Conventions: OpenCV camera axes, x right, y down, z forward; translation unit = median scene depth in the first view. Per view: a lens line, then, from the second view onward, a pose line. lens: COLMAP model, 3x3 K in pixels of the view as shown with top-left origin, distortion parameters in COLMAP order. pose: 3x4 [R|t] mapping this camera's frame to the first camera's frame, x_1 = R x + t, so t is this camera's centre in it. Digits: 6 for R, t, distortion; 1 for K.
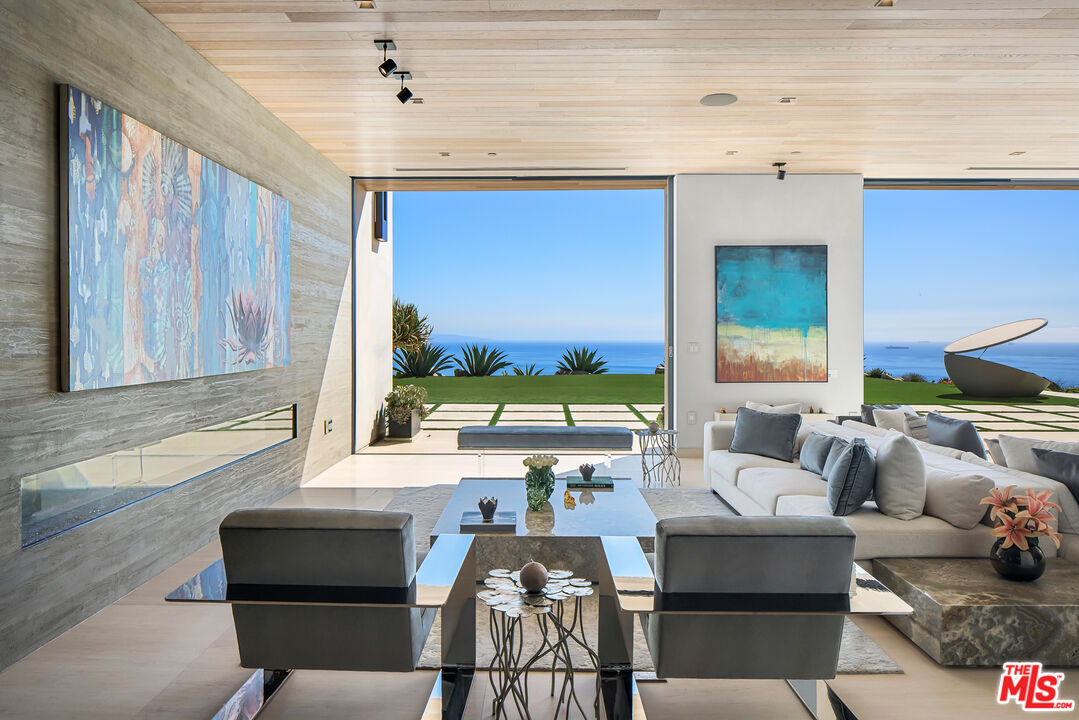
lens RADIAL K [[733.8, 0, 540.1], [0, 733.8, 341.1], [0, 0, 1]] dist [-0.004610, -0.001019]
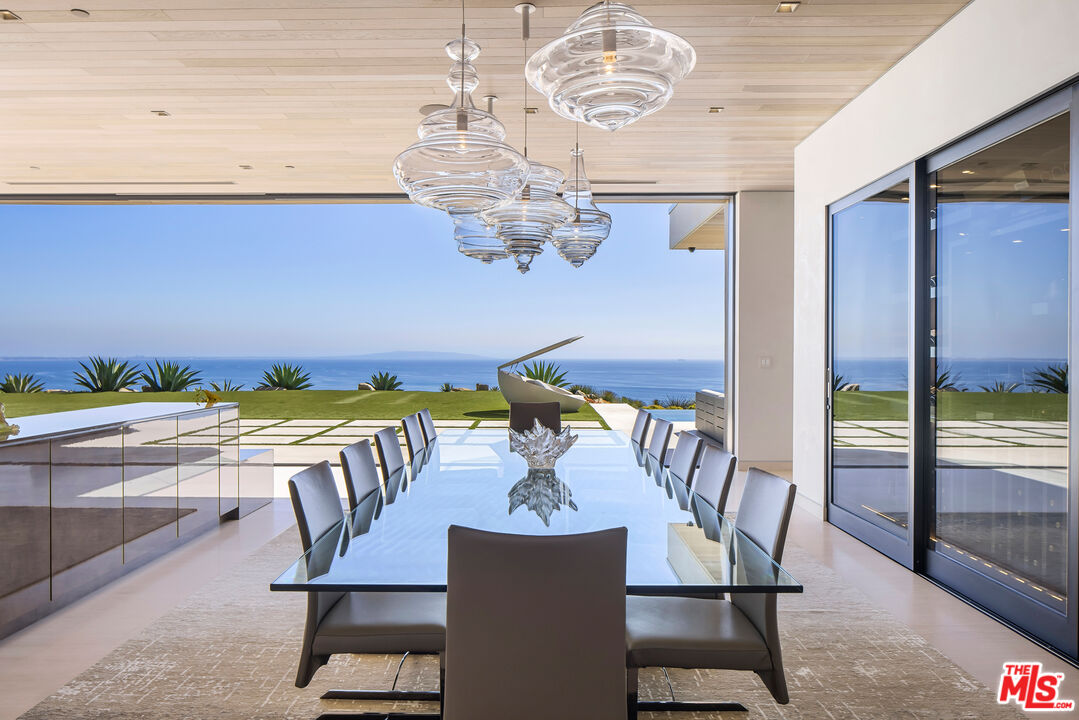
lens RADIAL K [[712.0, 0, 539.1], [0, 712.0, 355.6], [0, 0, 1]] dist [-0.002583, -0.000106]
pose [[0.999988, 0.000429, 0.004880, 1.268156], [-0.000404, 0.999986, -0.005187, 0.007875], [-0.004882, 0.005185, 0.999975, 0.012103]]
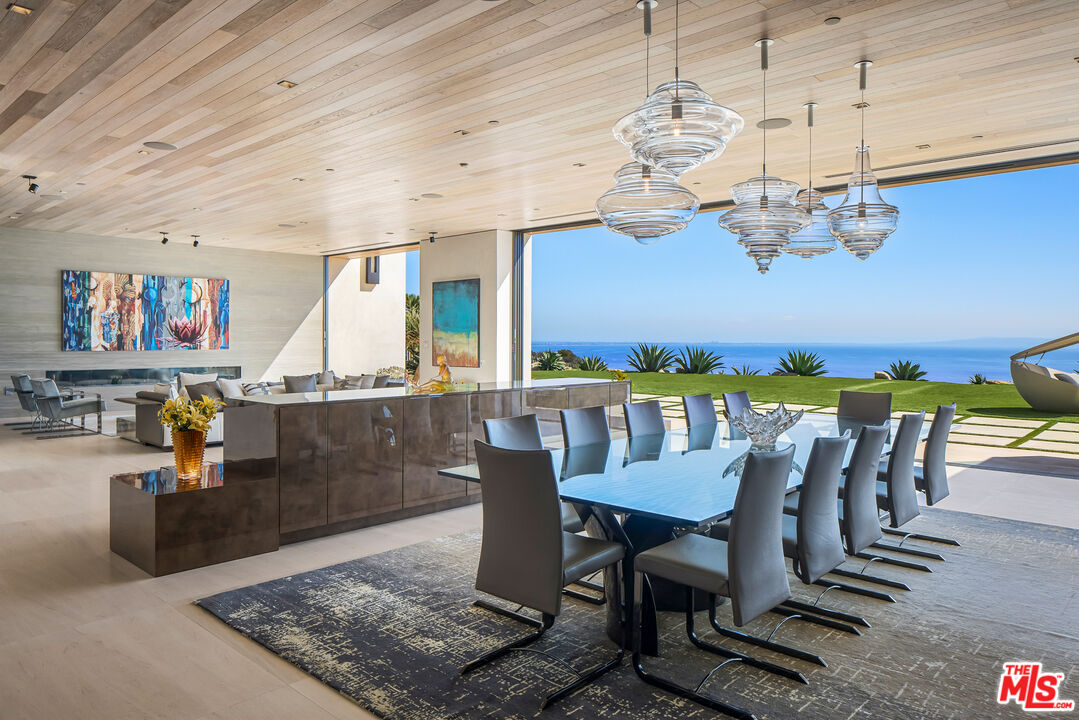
lens RADIAL K [[733.8, 0, 540.1], [0, 733.8, 341.1], [0, 0, 1]] dist [-0.004610, -0.001019]
pose [[0.733880, 0.003605, -0.679269, 1.534650], [-0.007301, 0.999970, -0.002582, 0.003862], [0.679240, 0.006854, 0.733884, -0.042803]]
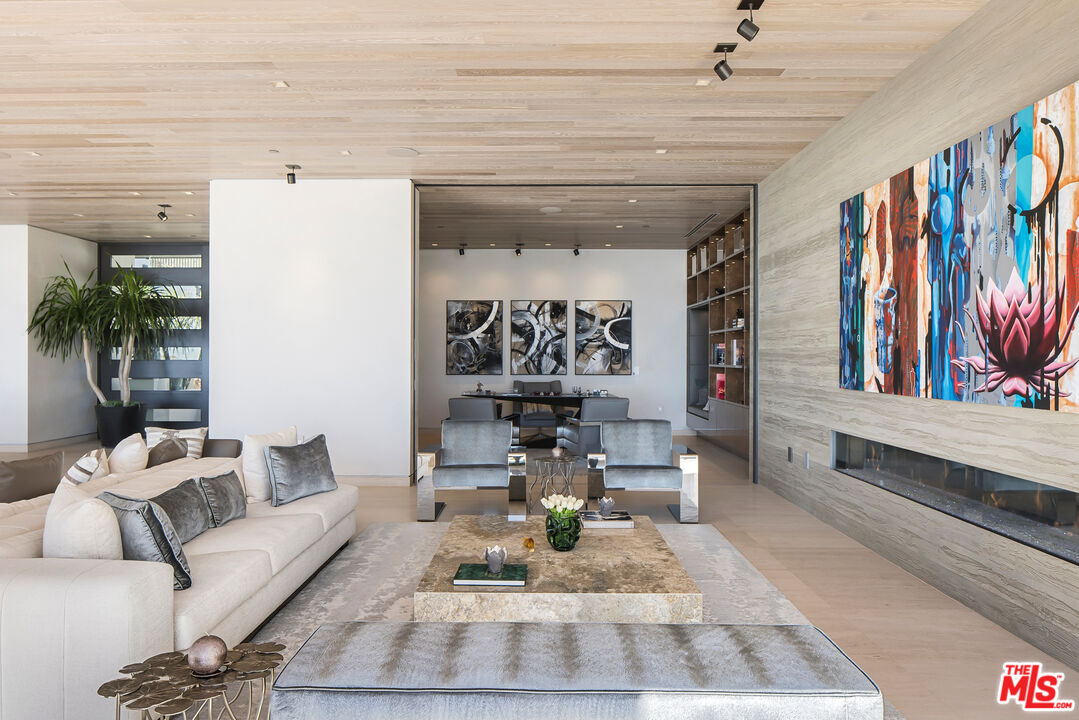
lens RADIAL K [[712.0, 0, 539.1], [0, 712.0, 355.6], [0, 0, 1]] dist [-0.002583, -0.000106]
pose [[-1.000000, -0.000911, -0.000284, 0.016463], [-0.000913, 0.999973, 0.007329, -0.006493], [0.000277, 0.007329, -0.999973, 1.073840]]
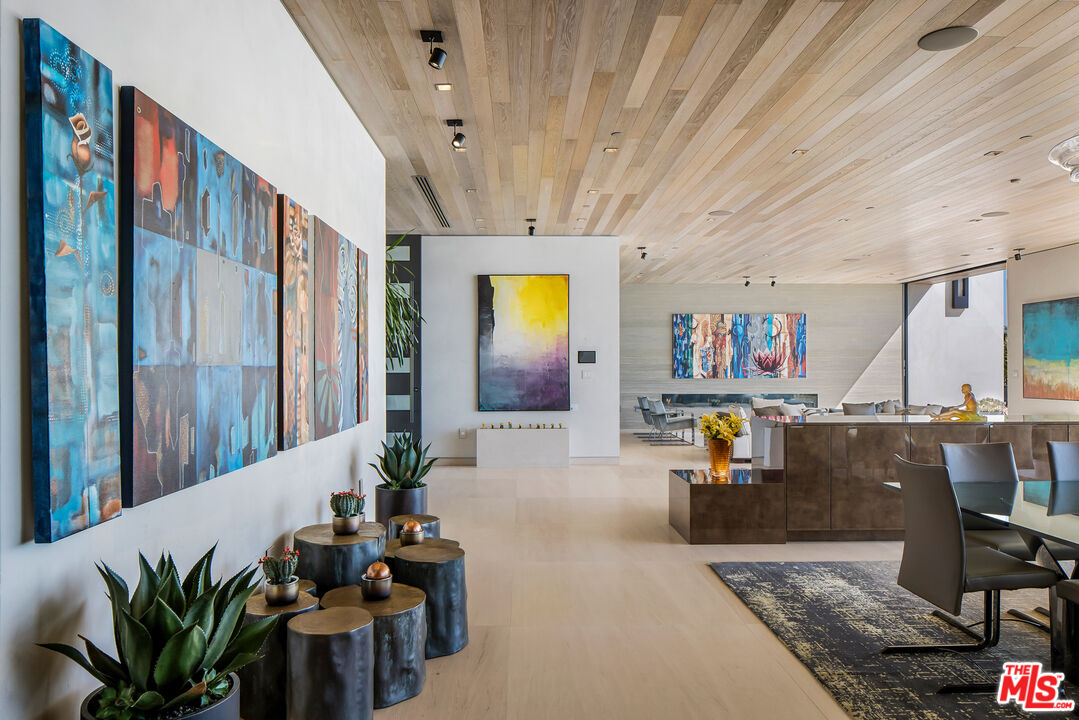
lens RADIAL K [[740.9, 0, 539.5], [0, 740.9, 360.0], [0, 0, 1]] dist [0.016930, 0.000026]
pose [[0.036144, -0.010811, -0.999288, 1.693771], [-0.005334, 0.999925, -0.011011, 0.002970], [0.999332, 0.005728, 0.036084, -0.017557]]
